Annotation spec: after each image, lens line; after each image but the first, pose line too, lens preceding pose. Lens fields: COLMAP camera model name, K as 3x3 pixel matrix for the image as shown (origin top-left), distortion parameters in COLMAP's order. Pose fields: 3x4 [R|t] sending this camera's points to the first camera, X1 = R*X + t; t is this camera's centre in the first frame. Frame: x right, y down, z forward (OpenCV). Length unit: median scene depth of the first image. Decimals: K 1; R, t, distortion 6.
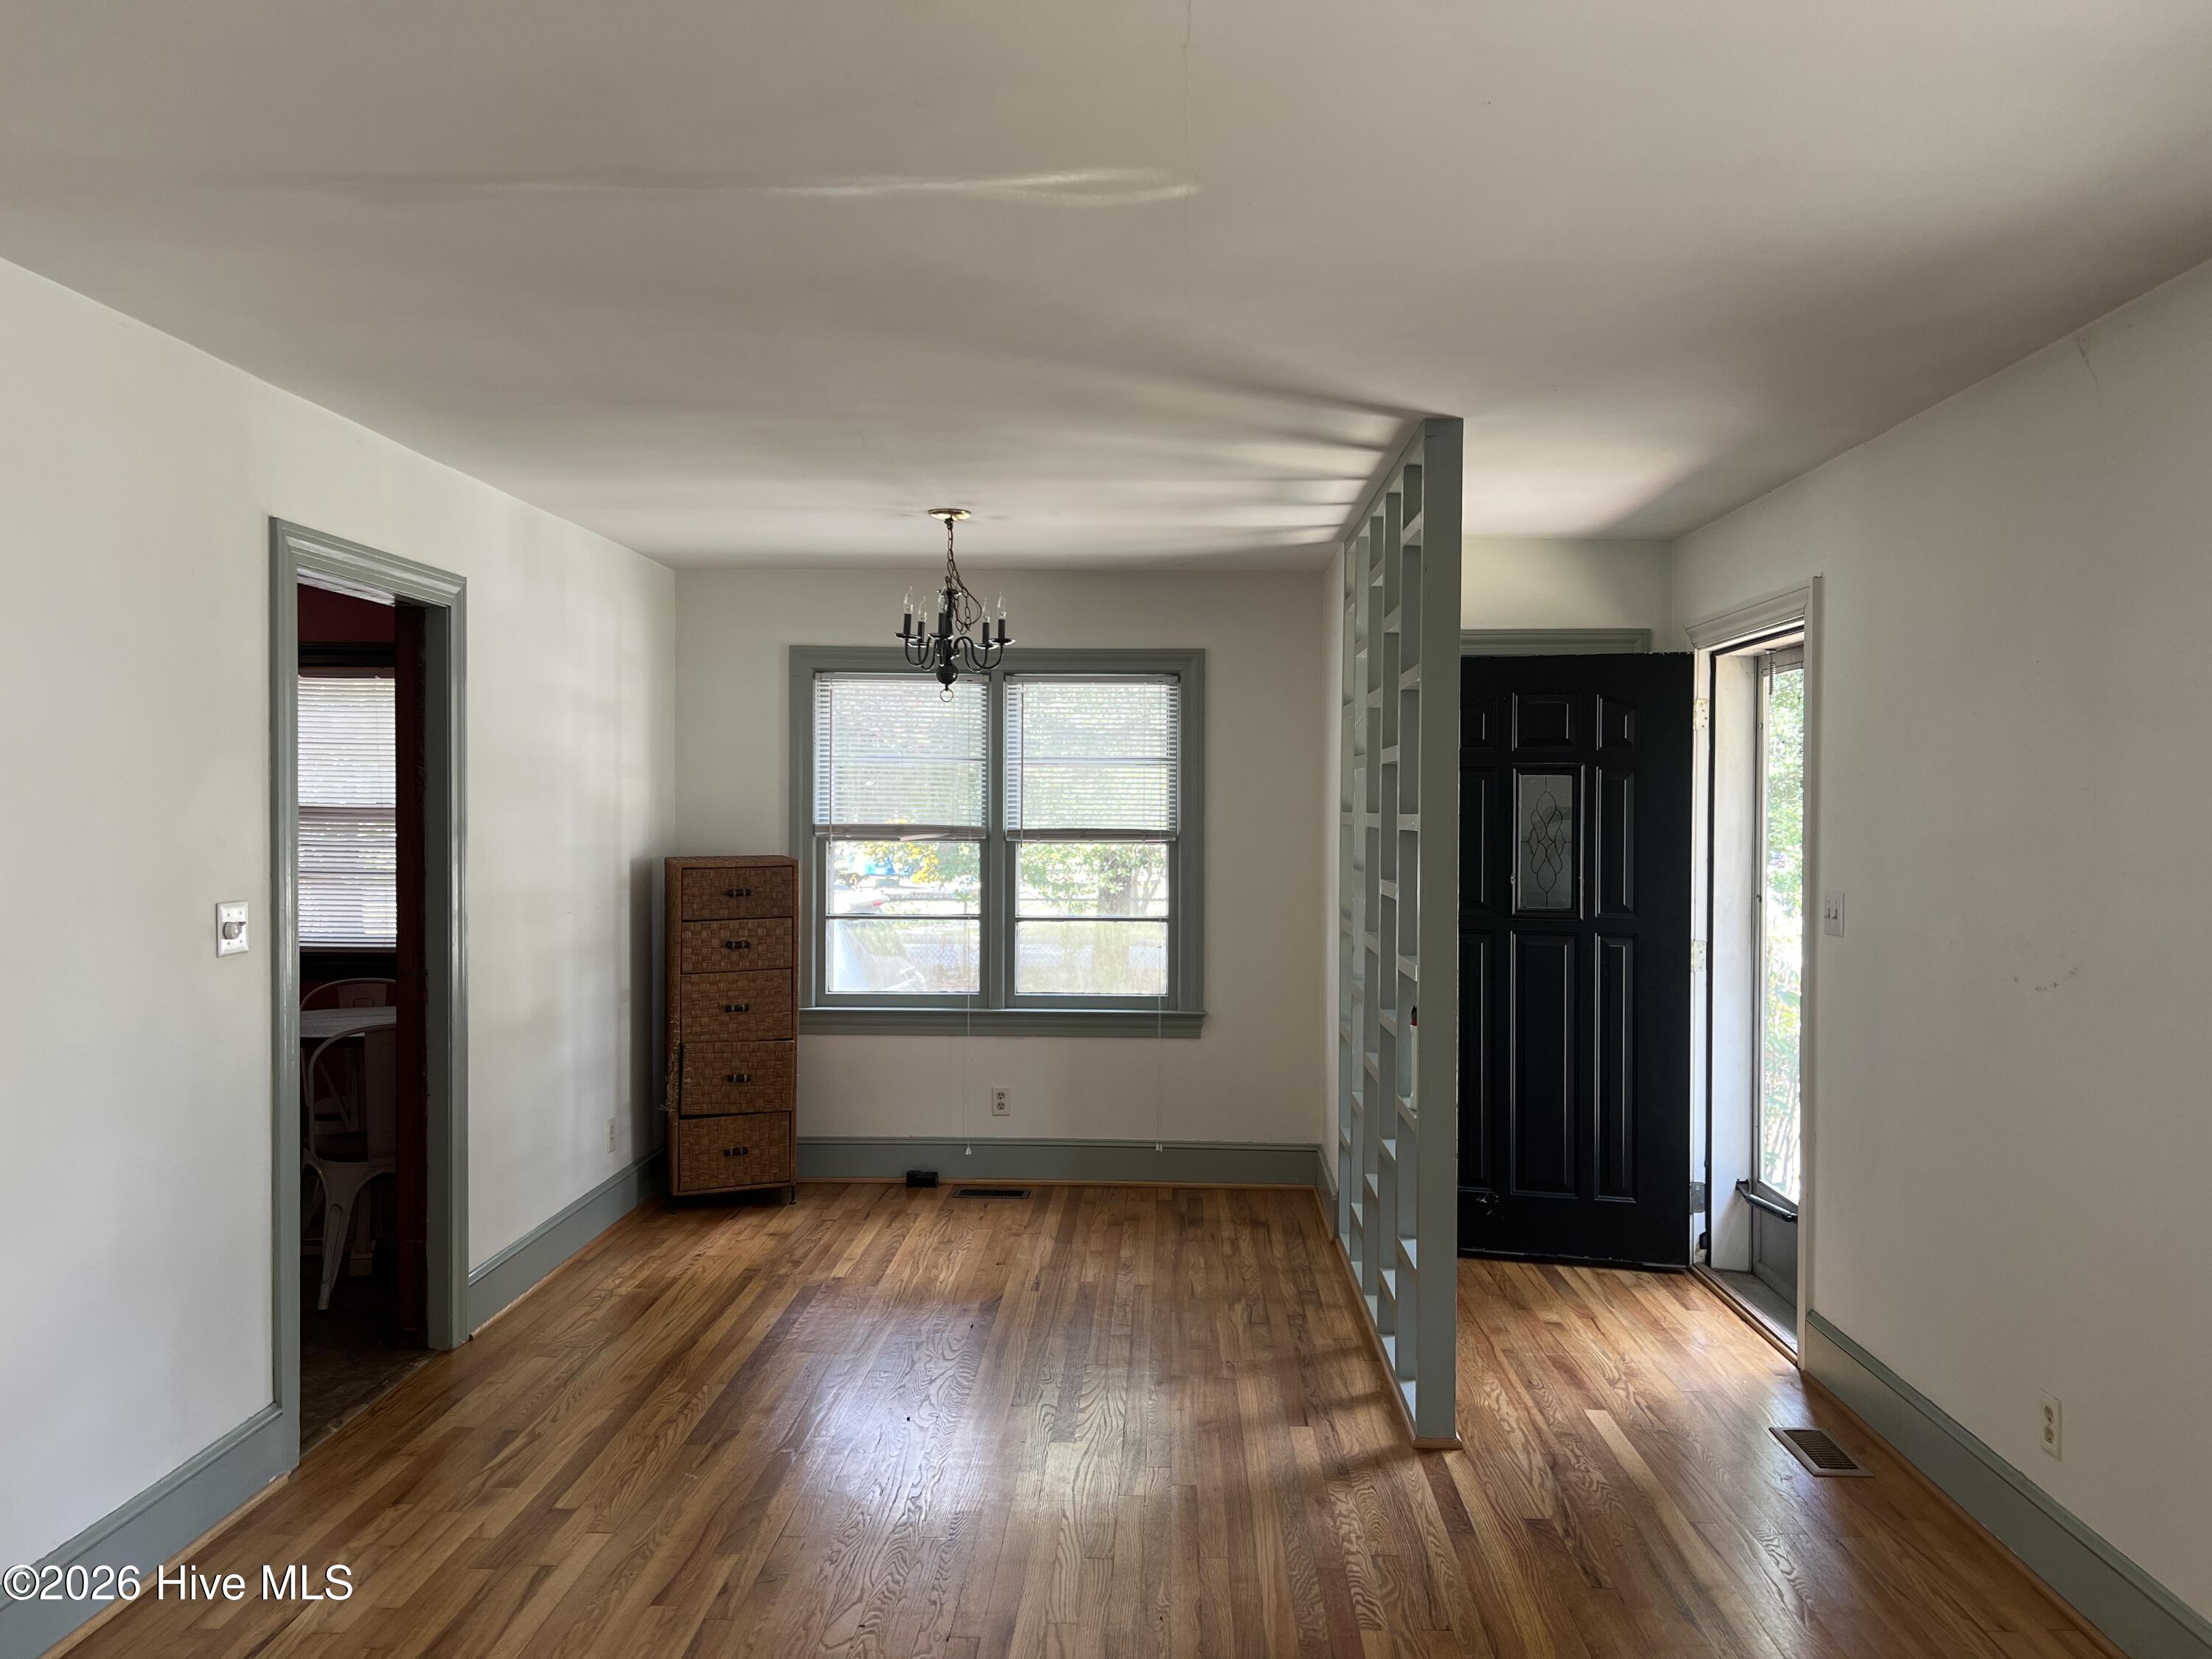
lens RADIAL K [[1653.3, 0, 1116.6], [0, 1653.3, 824.1], [0, 0, 1]] dist [0.048428, -0.056760]
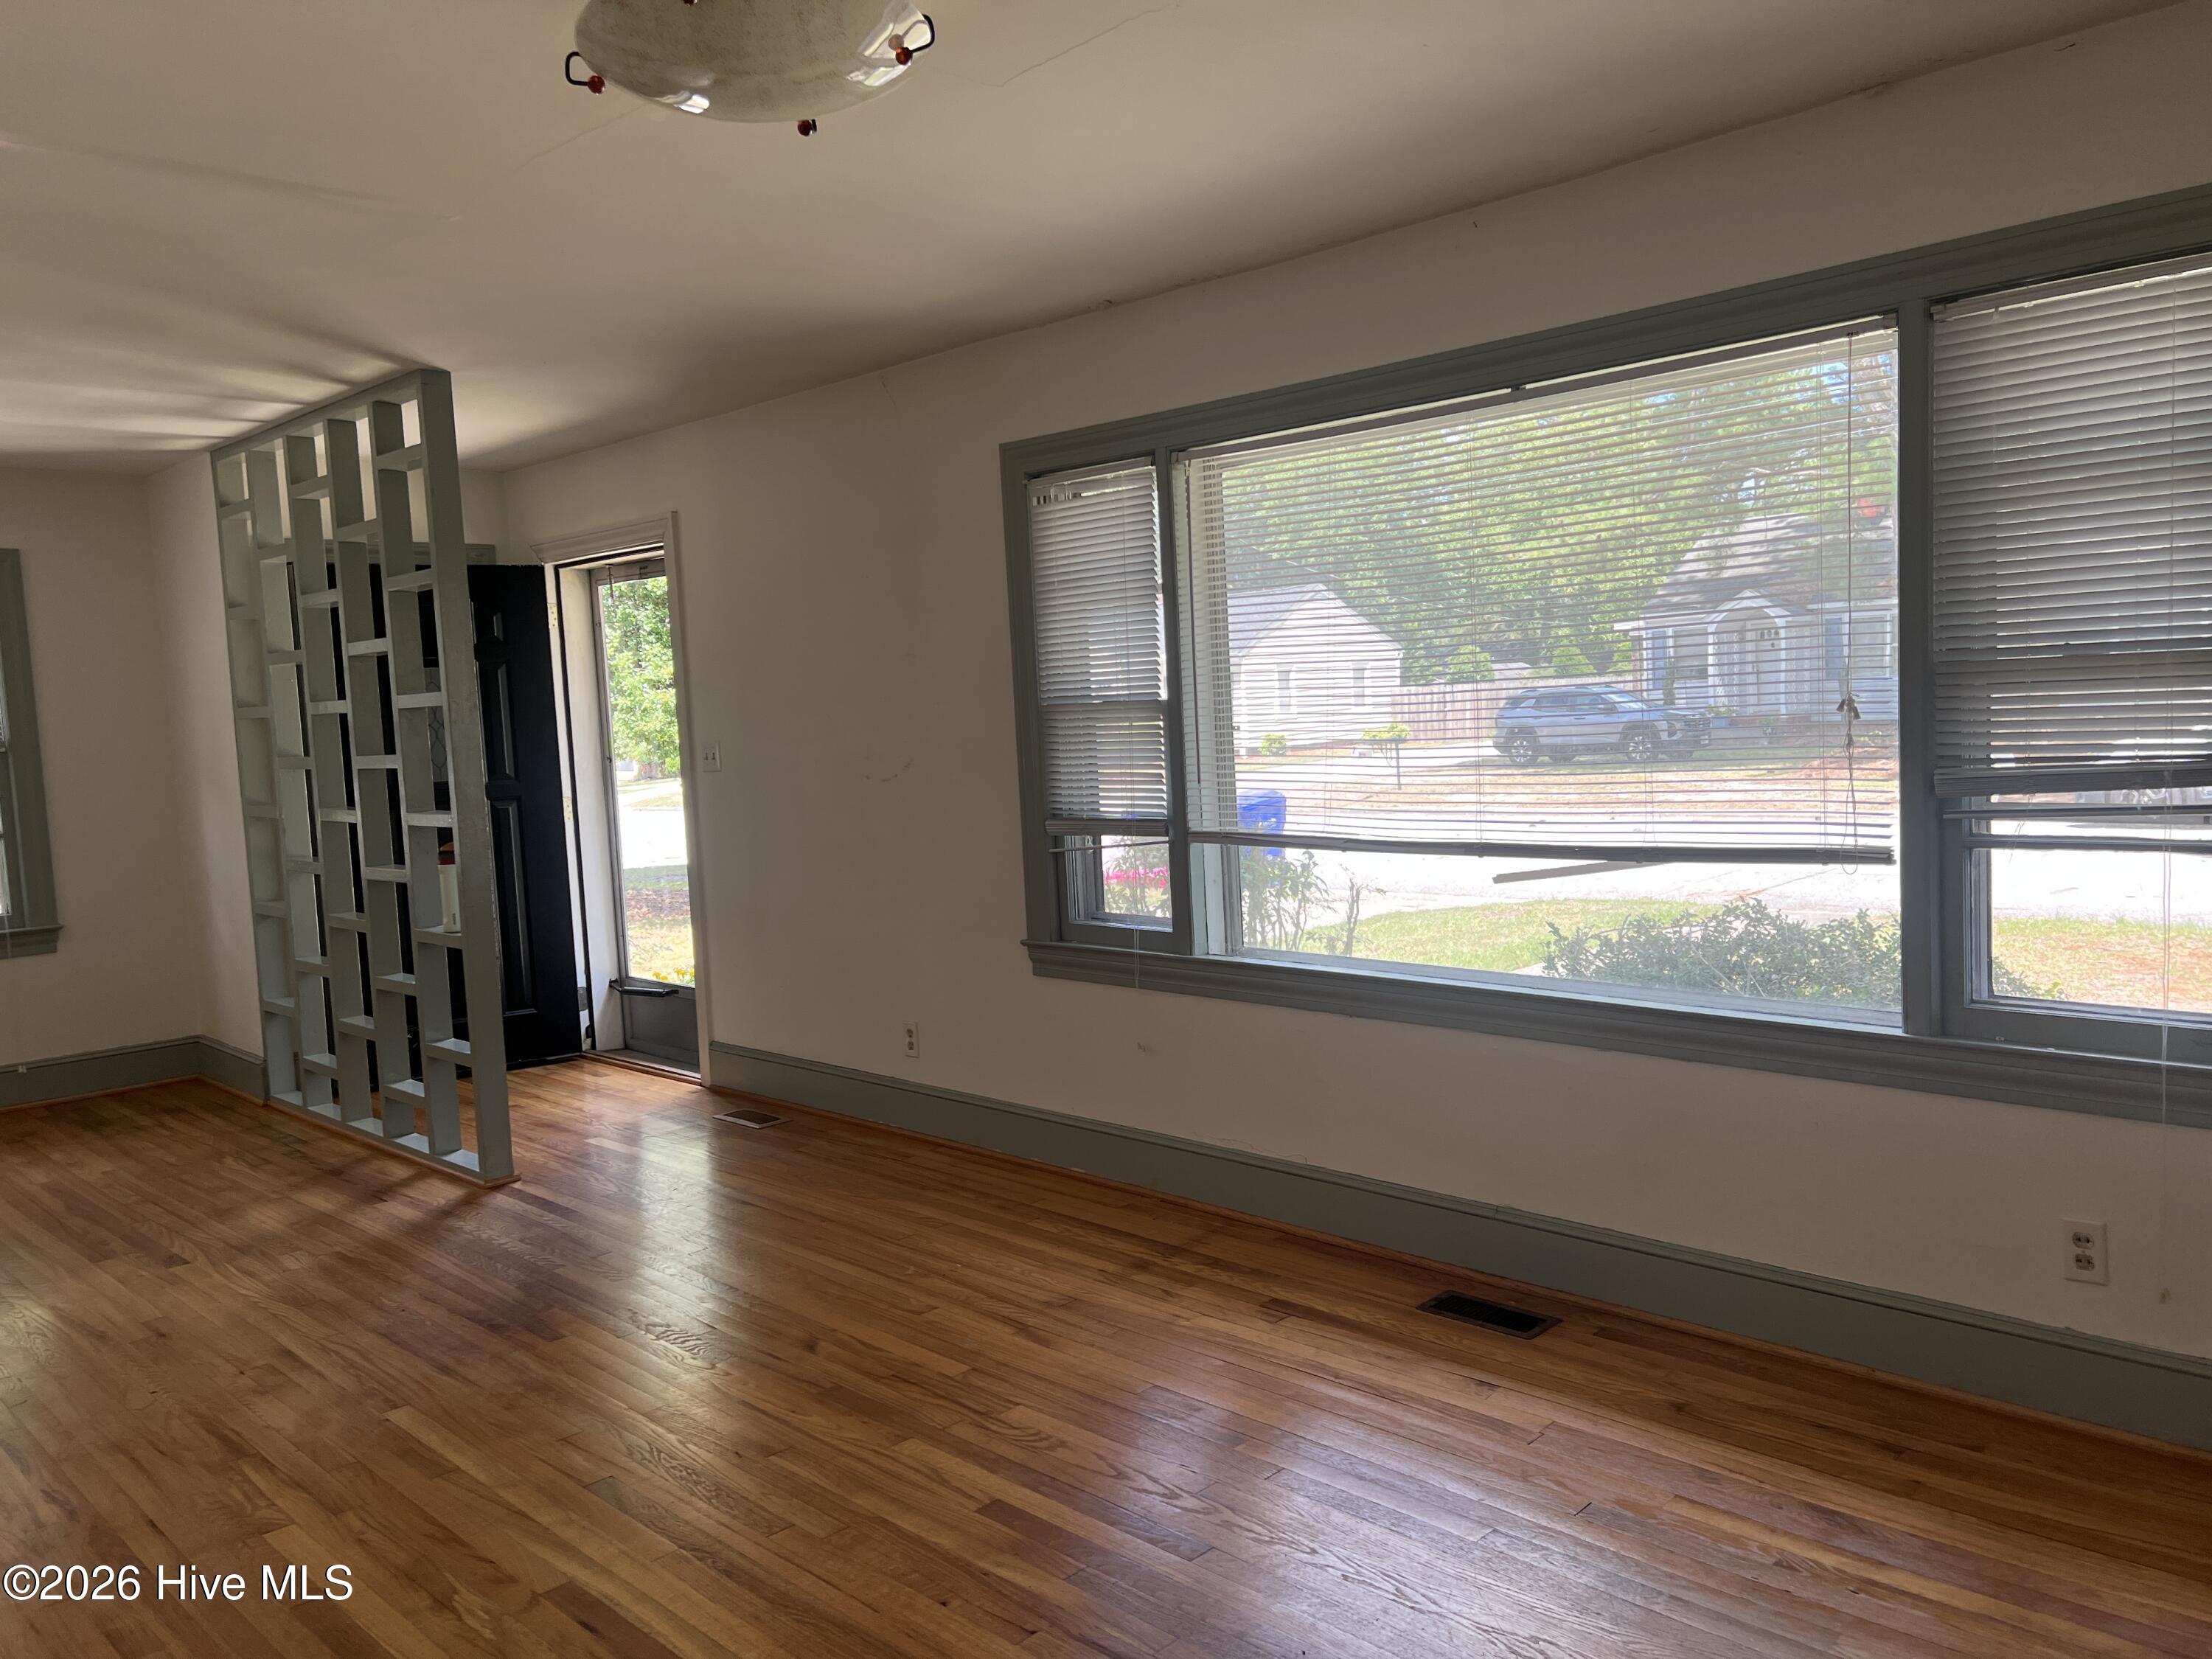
lens RADIAL K [[1653.3, 0, 1116.6], [0, 1653.3, 824.1], [0, 0, 1]] dist [0.048428, -0.056760]
pose [[0.676589, -0.095384, 0.730157, -0.323240], [0.061173, 0.995428, 0.073352, 0.027068], [-0.733815, -0.004963, 0.679331, -0.177251]]
